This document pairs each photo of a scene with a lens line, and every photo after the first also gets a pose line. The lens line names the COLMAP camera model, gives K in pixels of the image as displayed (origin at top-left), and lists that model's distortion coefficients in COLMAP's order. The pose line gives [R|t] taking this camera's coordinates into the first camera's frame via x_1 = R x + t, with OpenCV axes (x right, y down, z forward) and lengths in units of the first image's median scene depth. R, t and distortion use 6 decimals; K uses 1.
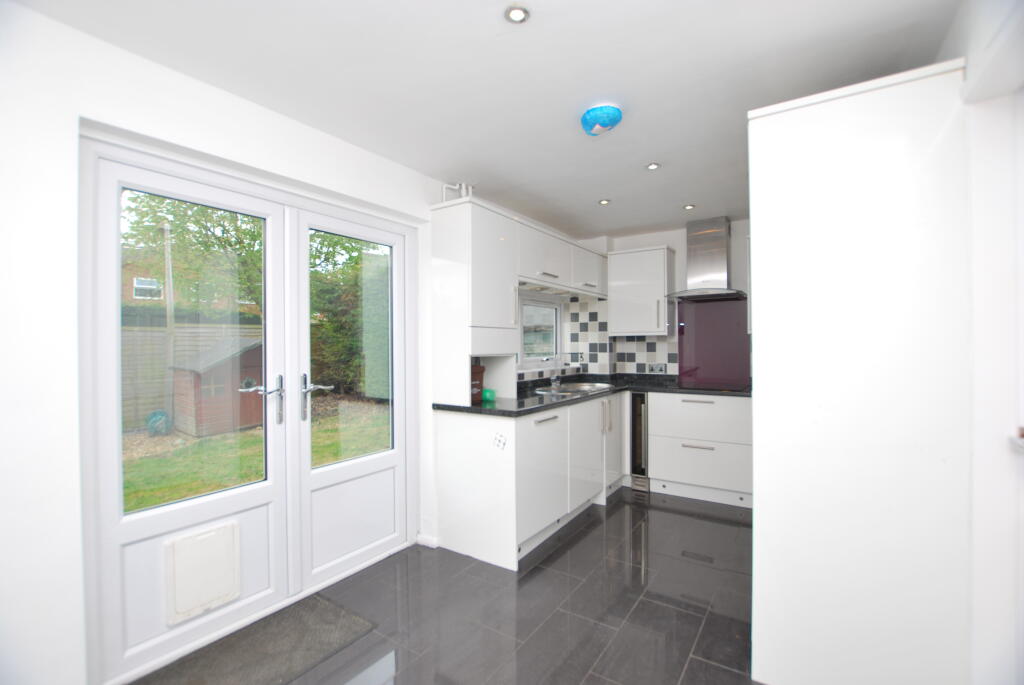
lens RADIAL K [[448.7, 0, 512.0], [0, 448.7, 342.5], [0, 0, 1]] dist [-0.036757, 0.000016]
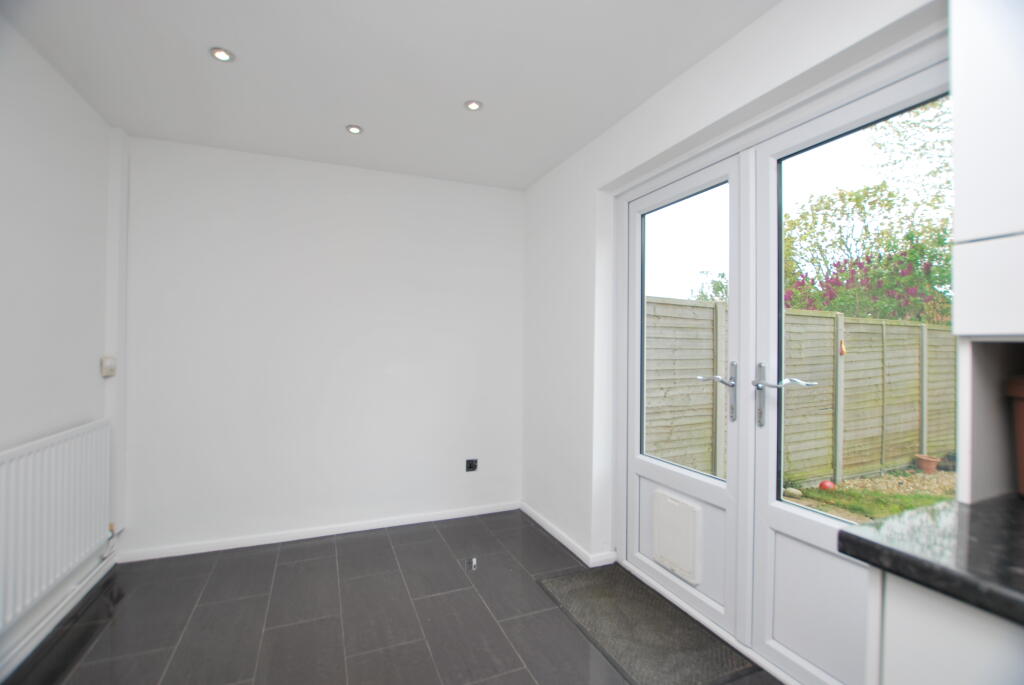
lens RADIAL K [[448.7, 0, 512.0], [0, 448.7, 342.5], [0, 0, 1]] dist [-0.036757, 0.000016]
pose [[-0.538488, 0.003353, -0.842627, 0.286107], [0.007002, 0.999975, -0.000495, 0.025871], [0.842604, -0.006167, -0.538498, 0.803259]]
